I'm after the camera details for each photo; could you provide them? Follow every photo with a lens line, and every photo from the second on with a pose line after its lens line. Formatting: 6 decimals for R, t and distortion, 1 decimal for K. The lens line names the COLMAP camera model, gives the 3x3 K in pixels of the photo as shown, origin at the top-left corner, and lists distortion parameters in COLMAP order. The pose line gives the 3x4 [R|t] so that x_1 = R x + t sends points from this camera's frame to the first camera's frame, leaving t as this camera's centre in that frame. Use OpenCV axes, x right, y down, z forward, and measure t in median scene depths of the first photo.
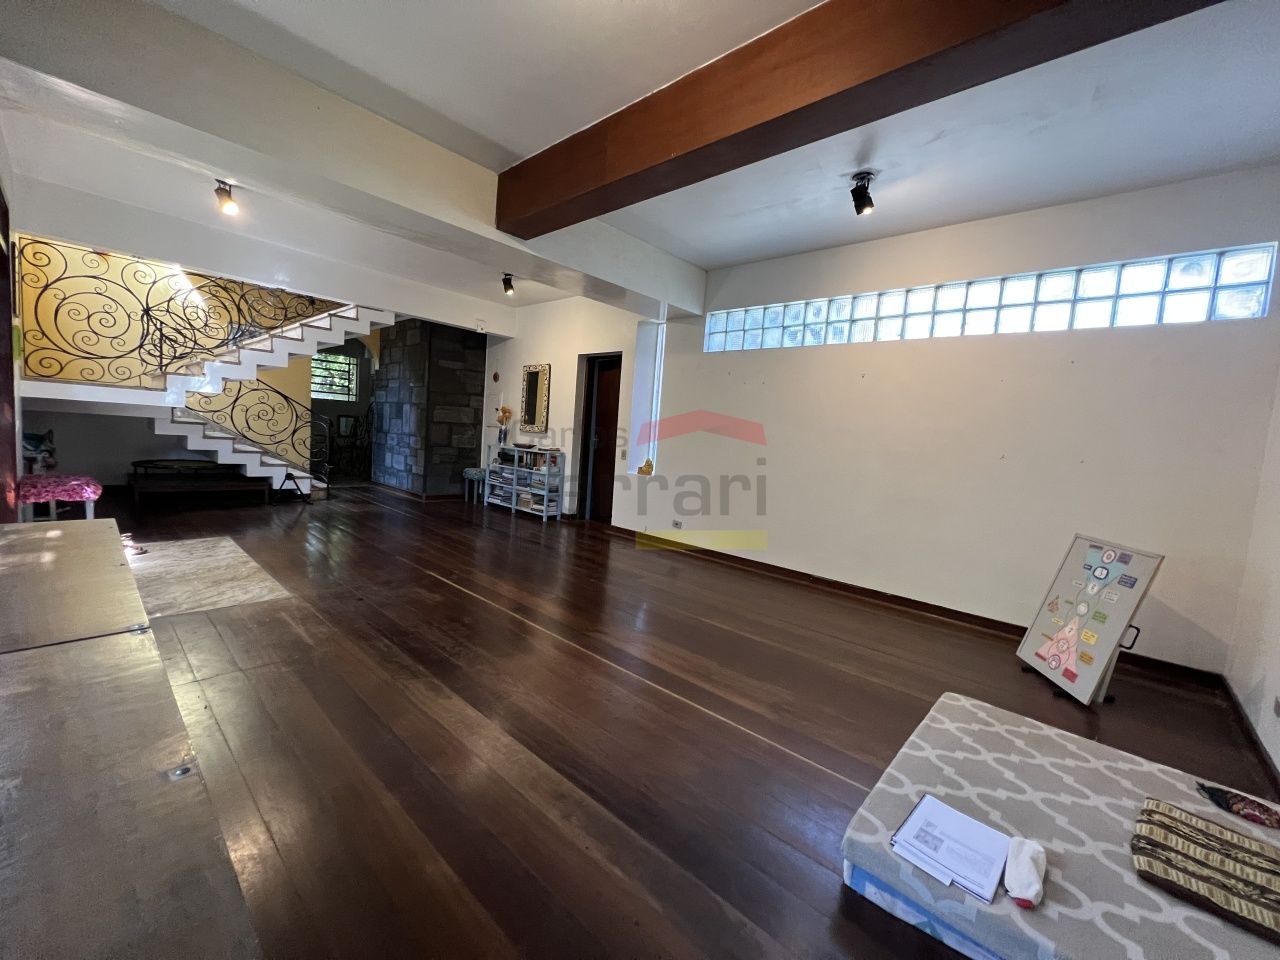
lens RADIAL K [[513.5, 0, 636.4], [0, 513.5, 479.3], [0, 0, 1]] dist [0.000506, 0.000187]
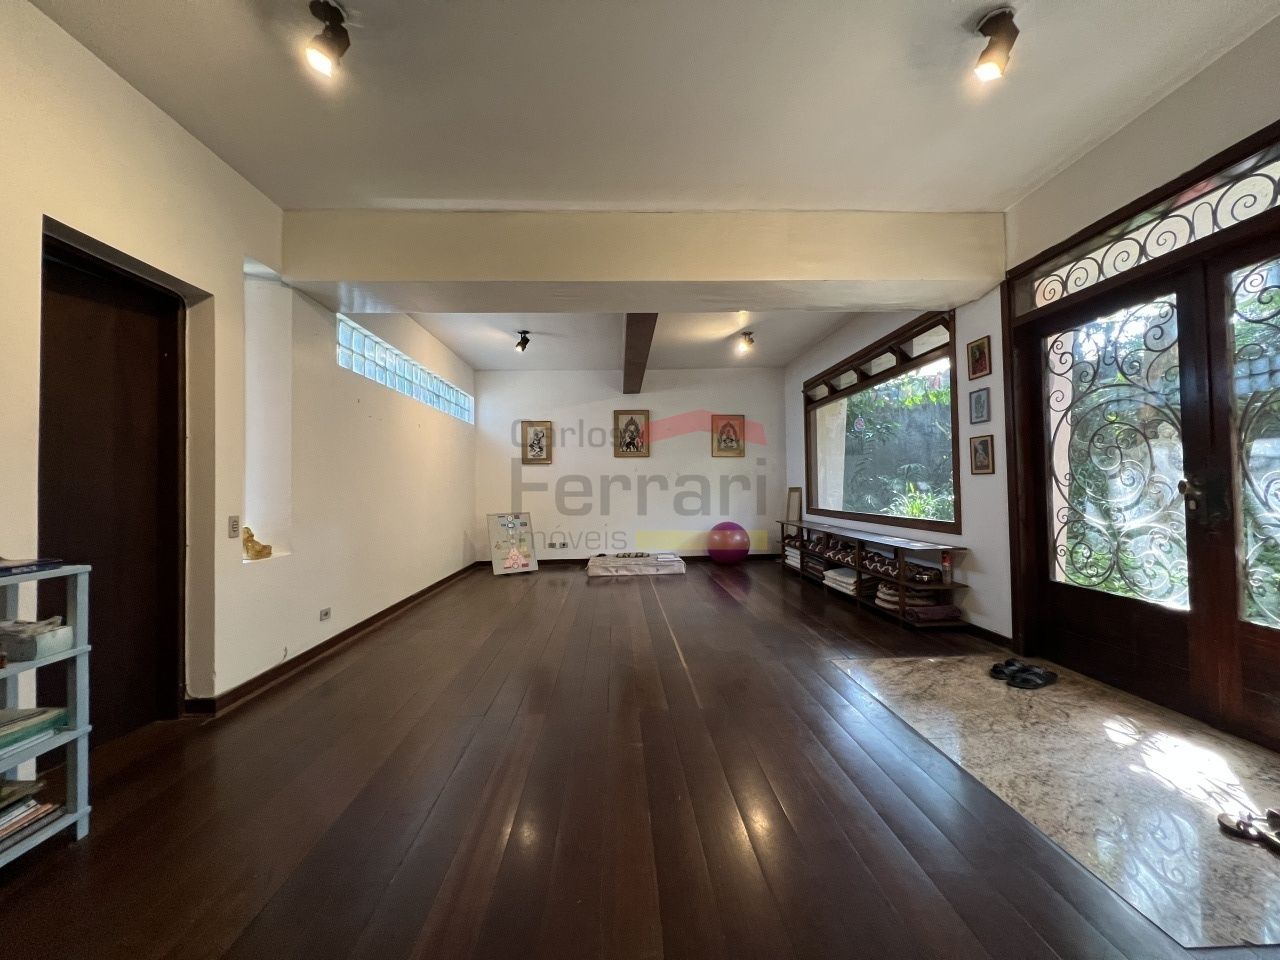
lens RADIAL K [[513.5, 0, 637.6], [0, 513.5, 477.0], [0, 0, 1]] dist [0.000506, 0.000187]
pose [[-0.702674, -0.046015, 0.710022, -0.595233], [0.030253, 0.995072, 0.094428, -0.123700], [-0.710868, 0.087833, -0.697819, 1.045912]]
